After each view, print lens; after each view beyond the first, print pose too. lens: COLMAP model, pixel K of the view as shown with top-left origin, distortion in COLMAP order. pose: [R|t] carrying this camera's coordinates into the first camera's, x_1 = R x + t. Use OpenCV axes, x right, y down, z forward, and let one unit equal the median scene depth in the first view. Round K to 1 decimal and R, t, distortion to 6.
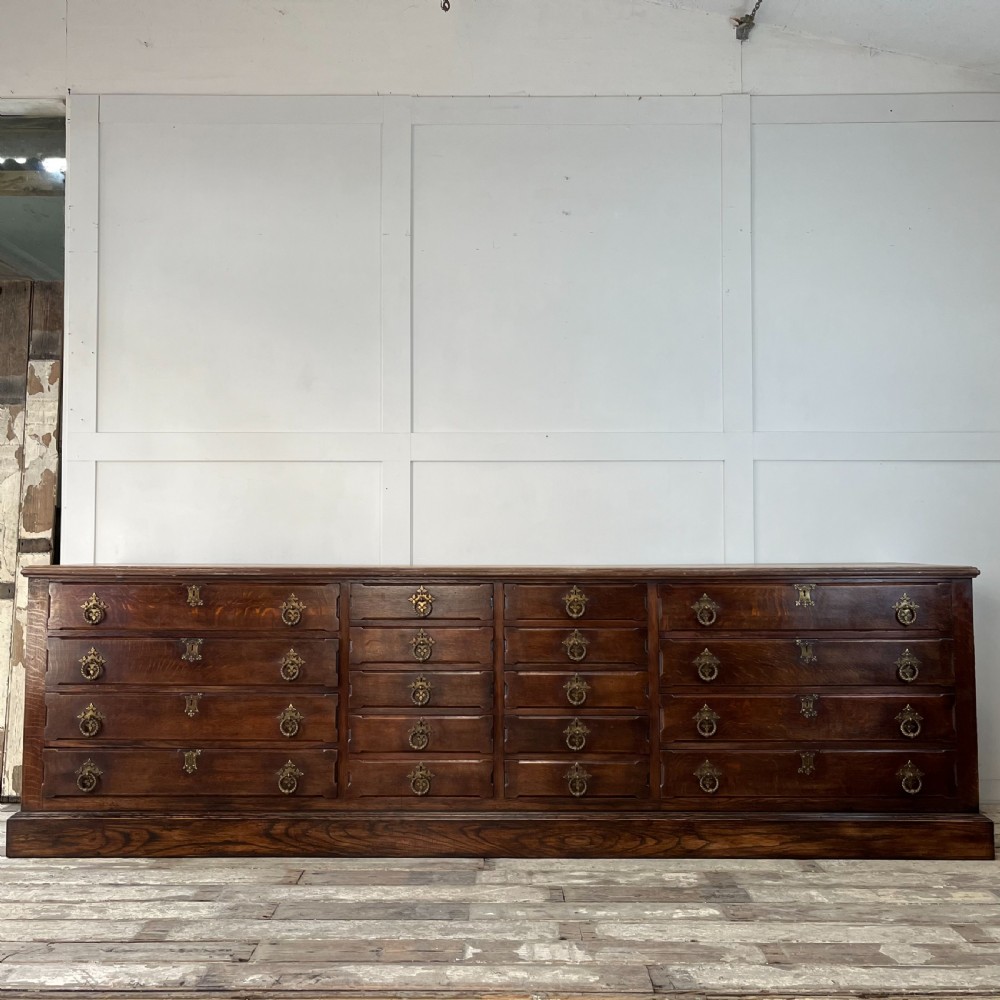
lens RADIAL K [[1039.1, 0, 496.7], [0, 1039.1, 492.7], [0, 0, 1]] dist [0.015774, 0.000000]
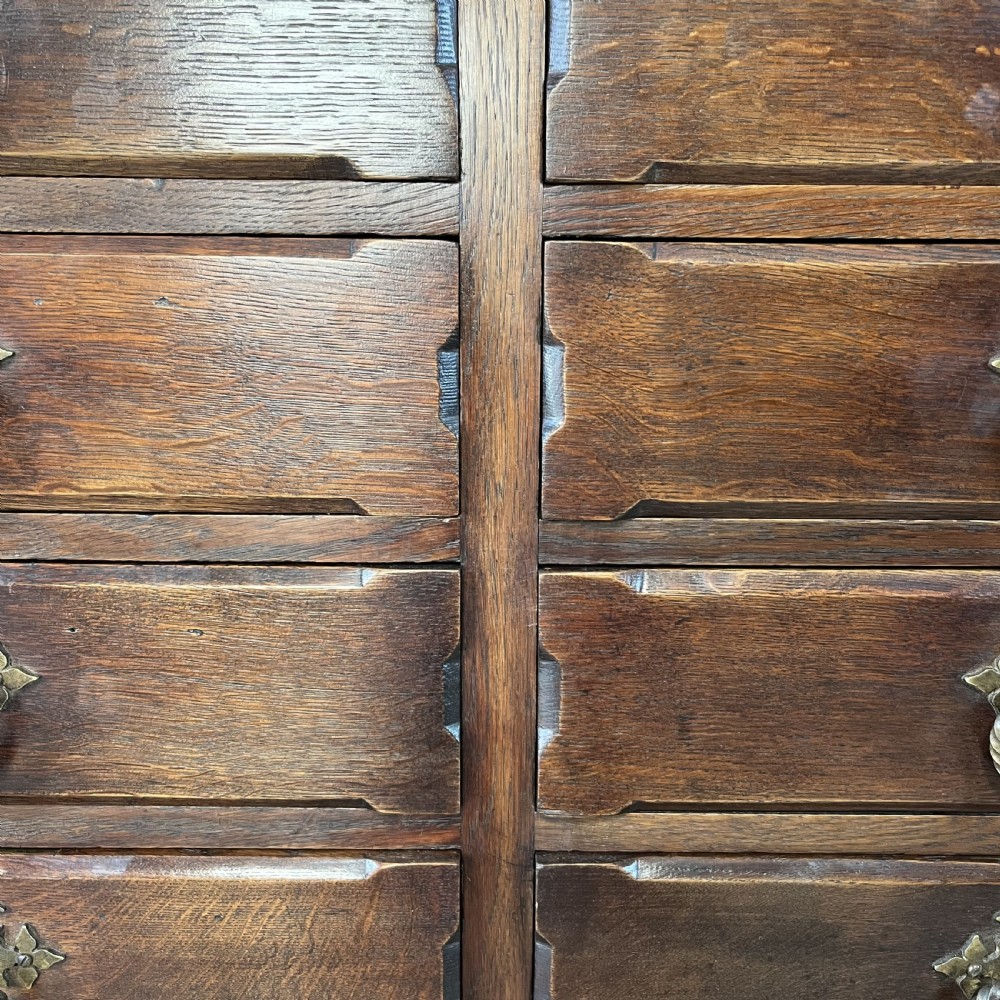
lens RADIAL K [[1031.0, 0, 498.4], [0, 1031.0, 507.0], [0, 0, 1]] dist [0.003167, 0.000000]
pose [[0.999986, 0.004122, 0.003234, 0.001453], [-0.004876, 0.958078, 0.286466, 0.126152], [-0.001918, -0.286478, 0.958085, 0.877074]]
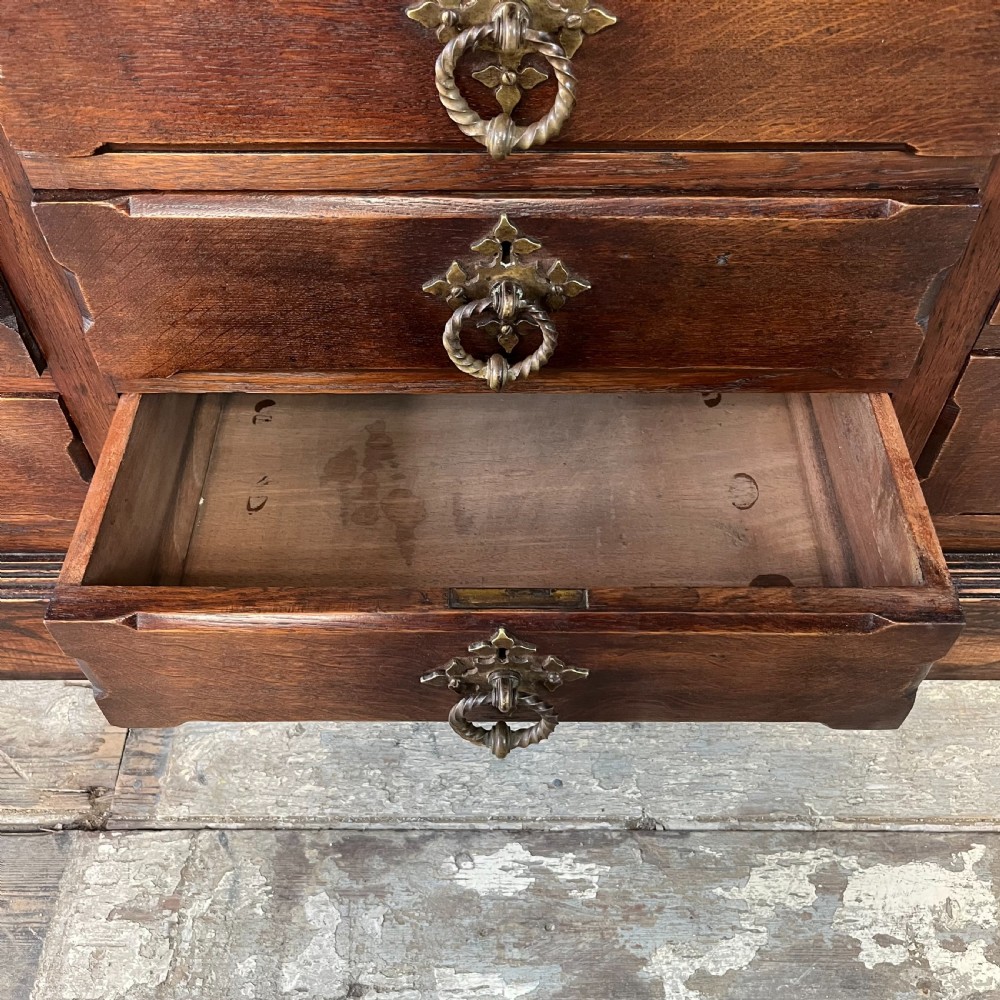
lens RADIAL K [[1039.1, 0, 498.8], [0, 1039.1, 503.5], [0, 0, 1]] dist [0.015774, 0.000000]
pose [[0.999962, -0.007015, 0.005253, 0.074818], [-0.000258, 0.575582, 0.817744, 0.115198], [-0.008760, -0.817714, 0.575558, 0.875678]]
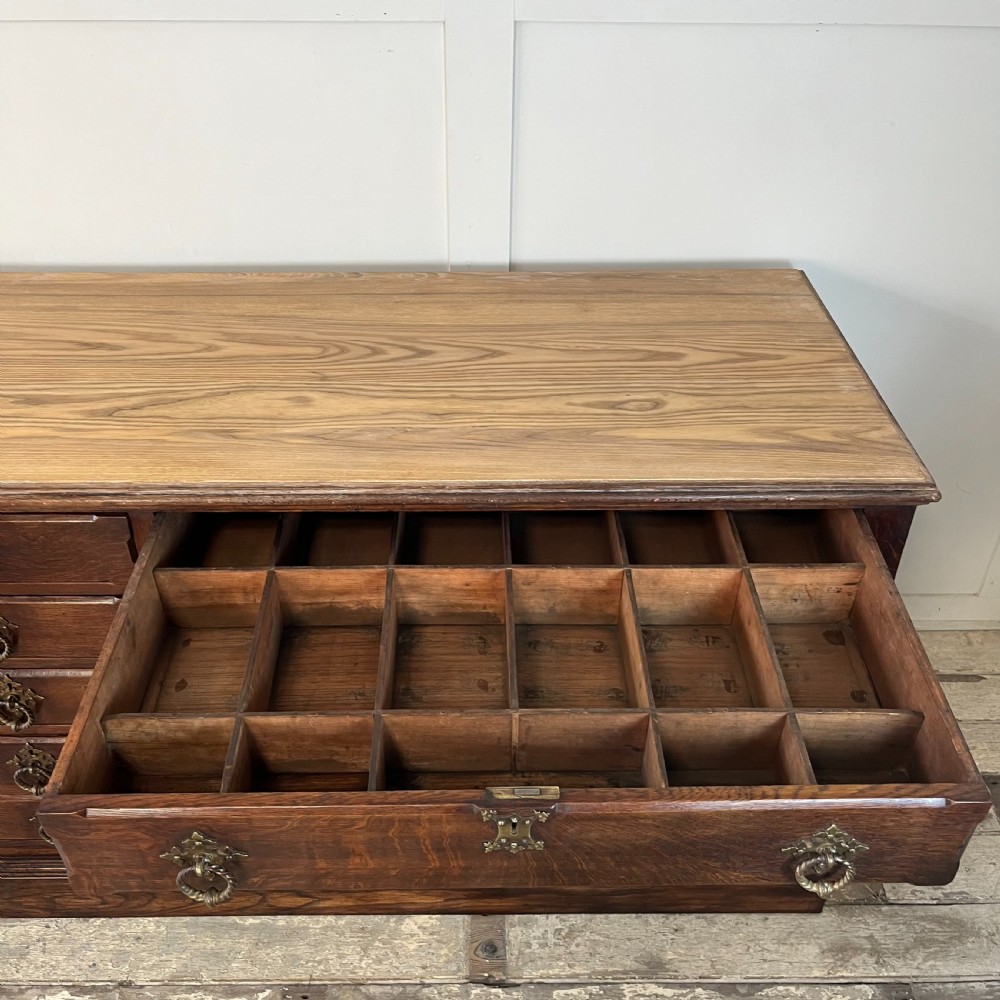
lens RADIAL K [[1031.0, 0, 490.9], [0, 1031.0, 491.3], [0, 0, 1]] dist [0.003167, 0.000000]
pose [[0.999859, -0.005064, 0.015982, 0.284360], [-0.005914, 0.785474, 0.618867, -0.172271], [-0.015687, -0.618874, 0.785333, 0.692151]]
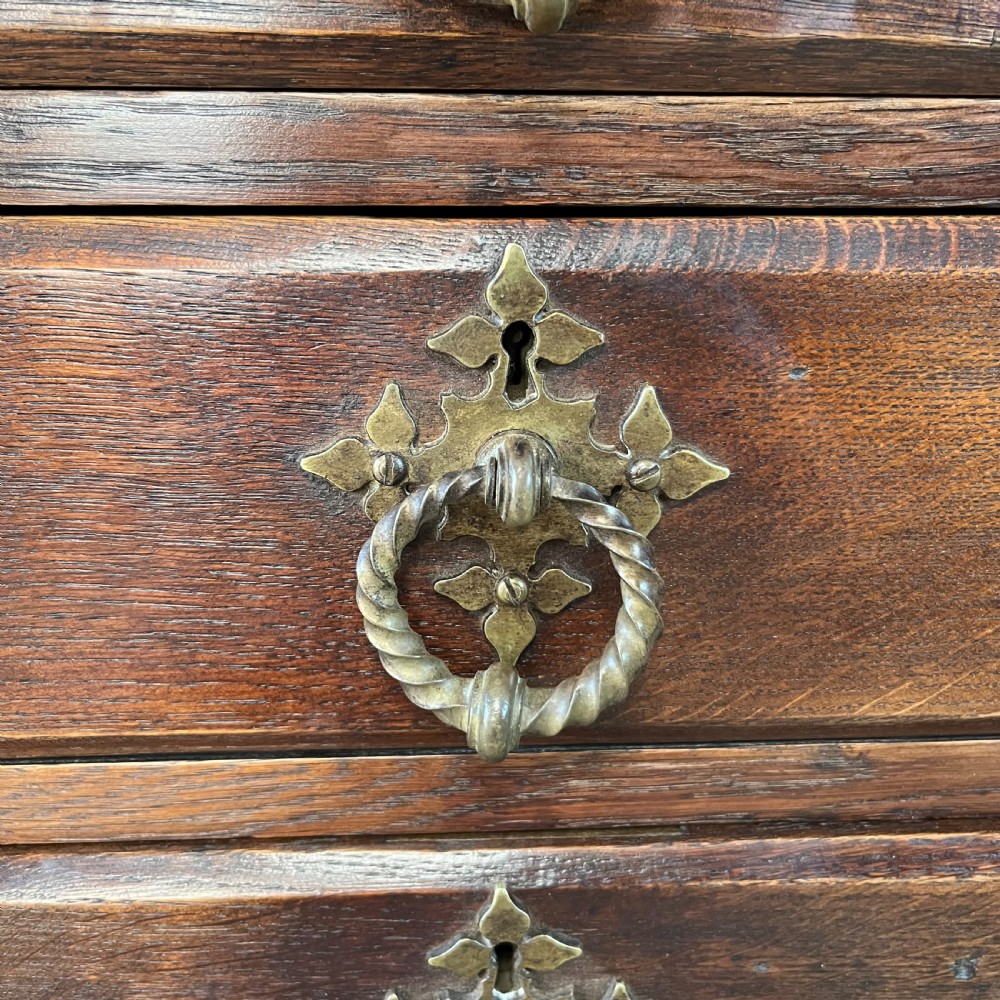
lens RADIAL K [[1031.0, 0, 497.8], [0, 1031.0, 504.3], [0, 0, 1]] dist [0.003167, 0.000000]
pose [[0.997907, -0.011793, 0.063578, 0.072334], [-0.009755, 0.944521, 0.328306, 0.168972], [-0.063923, -0.328239, 0.942429, 0.941477]]
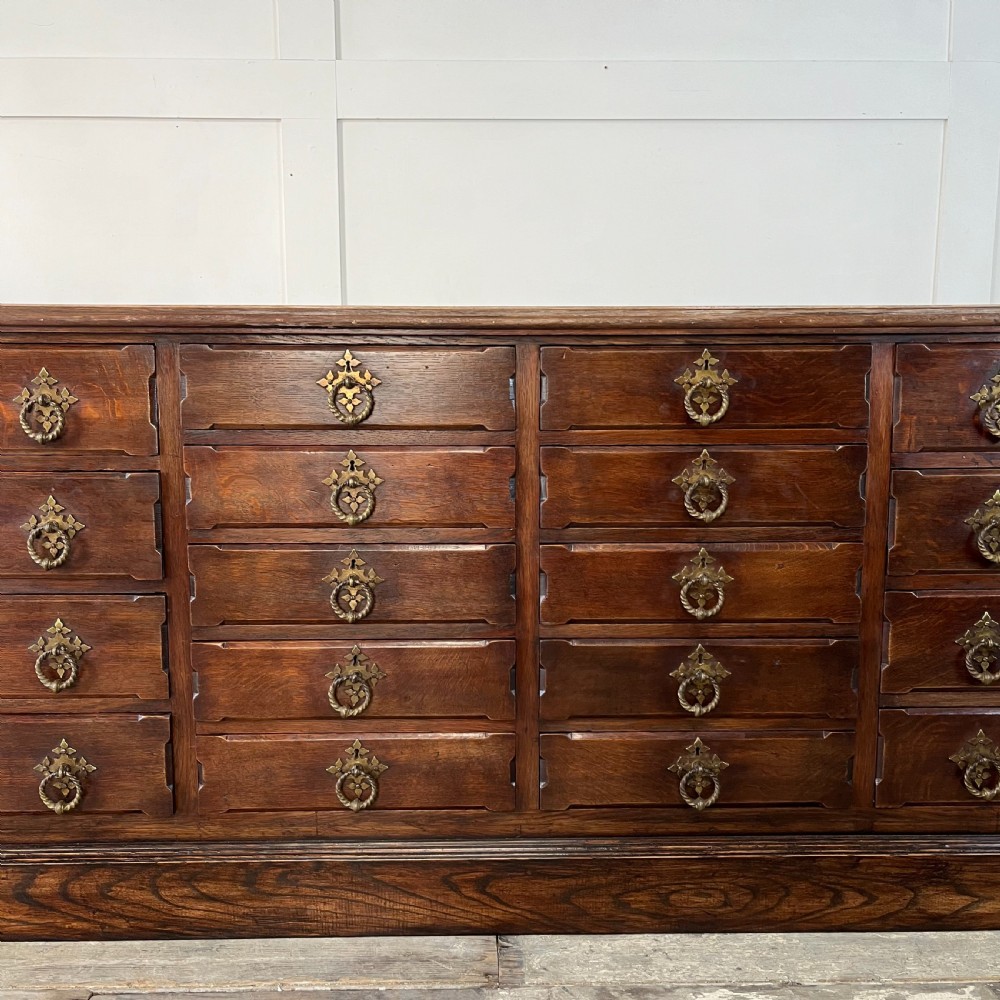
lens RADIAL K [[1025.2, 0, 497.0], [0, 1025.2, 502.4], [0, 0, 1]] dist [0.019729, 0.000000]
pose [[0.999738, -0.004662, 0.022402, -0.020967], [0.000283, 0.981473, 0.191602, 0.070885], [-0.022881, -0.191546, 0.981217, 0.576125]]
